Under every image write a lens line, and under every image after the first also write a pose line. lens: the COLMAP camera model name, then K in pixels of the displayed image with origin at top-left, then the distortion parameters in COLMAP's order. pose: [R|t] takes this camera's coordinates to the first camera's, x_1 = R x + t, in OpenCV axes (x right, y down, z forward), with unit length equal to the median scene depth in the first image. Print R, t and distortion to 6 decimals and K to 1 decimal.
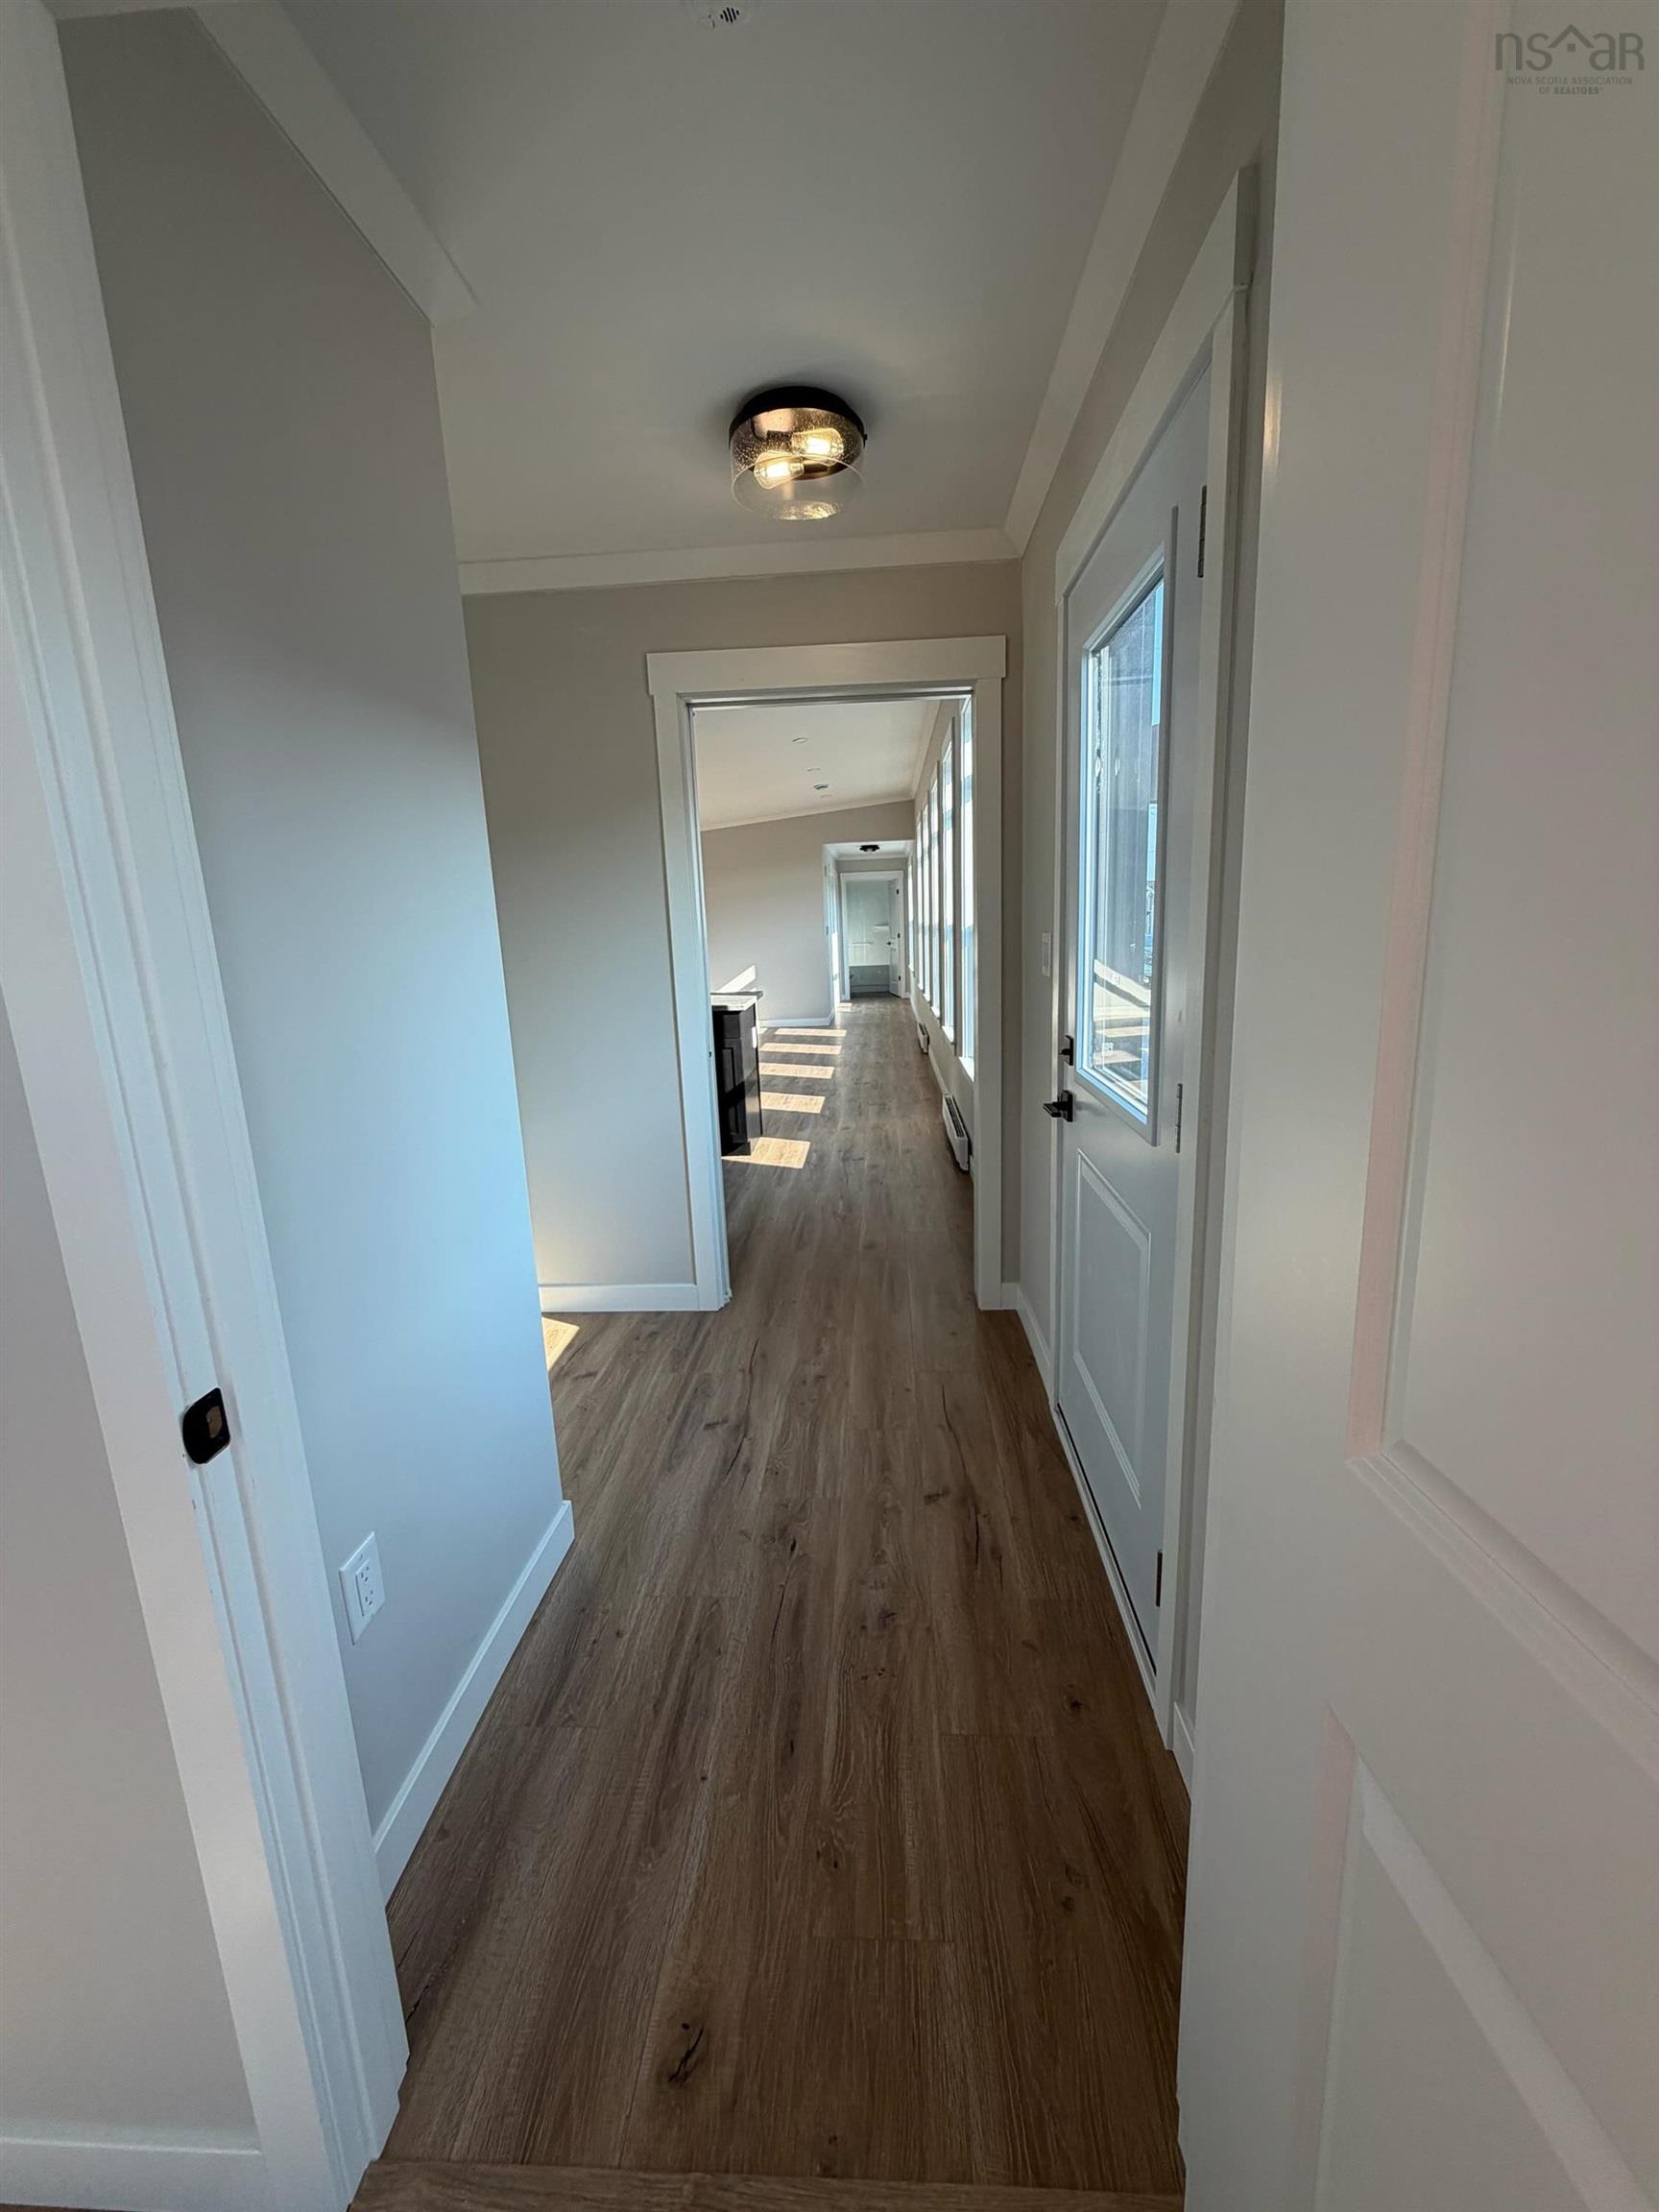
lens RADIAL K [[884.8, 0, 835.2], [0, 884.8, 1110.8], [0, 0, 1]] dist [-0.000344, 0.000079]
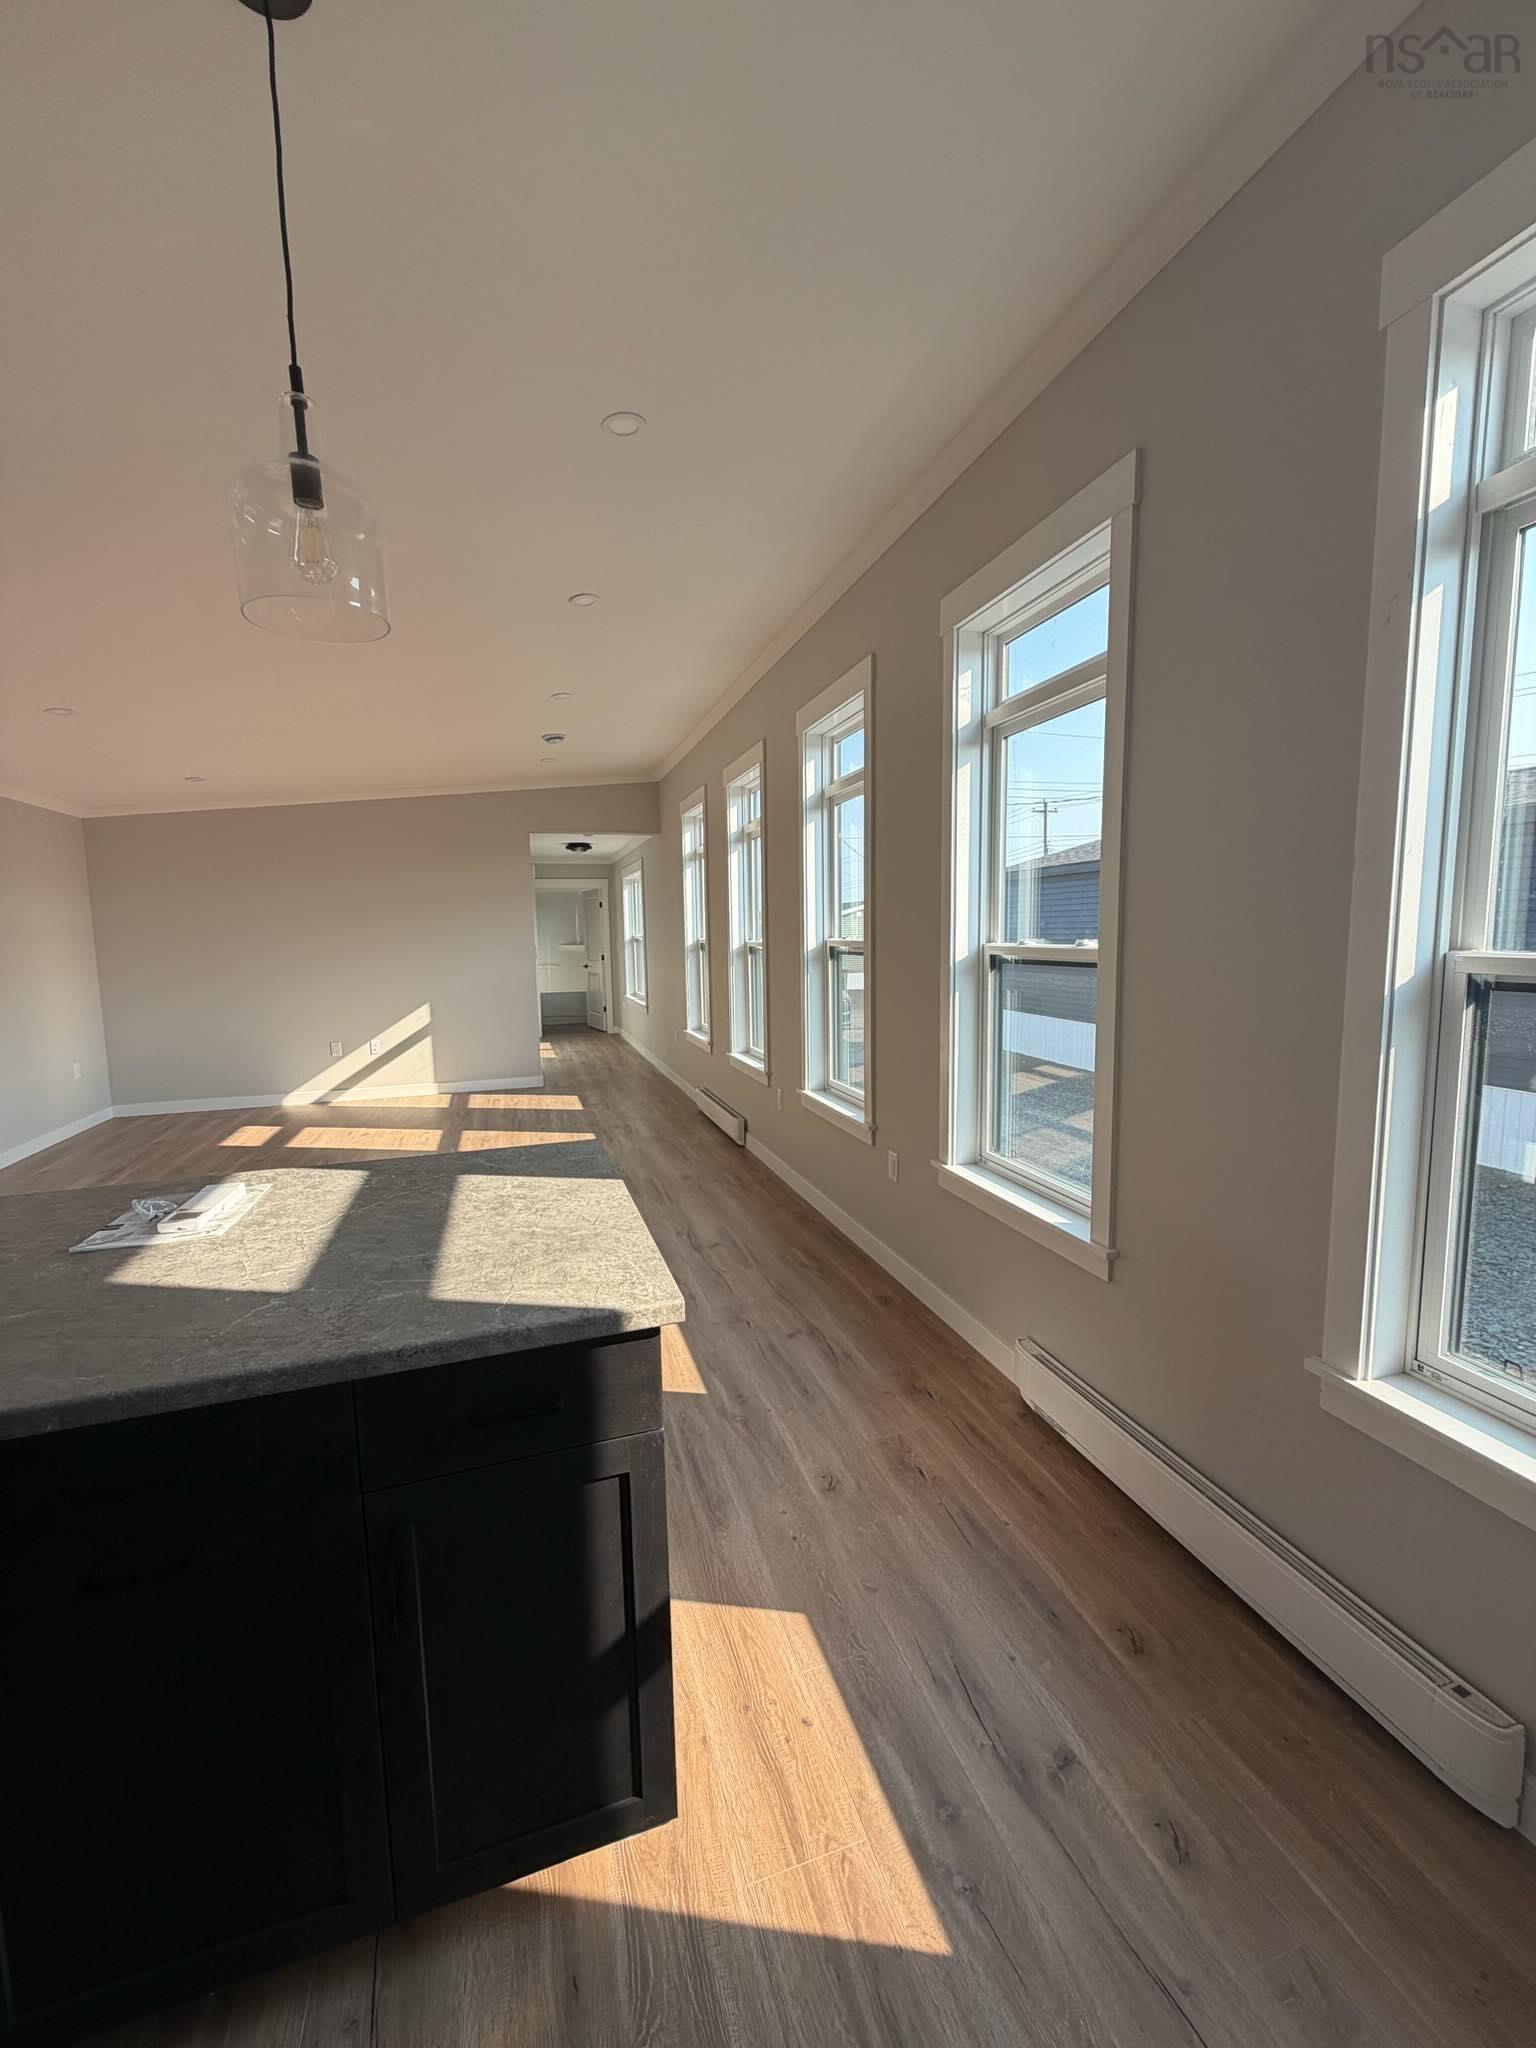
lens RADIAL K [[819.2, 0, 768.1], [0, 819.2, 1023.5], [0, 0, 1]] dist [-0.000344, 0.000079]
pose [[0.936488, -0.013602, 0.350437, -0.060387], [0.051426, 0.993772, -0.098856, -0.065362], [-0.346910, 0.110599, 0.931355, 0.298078]]
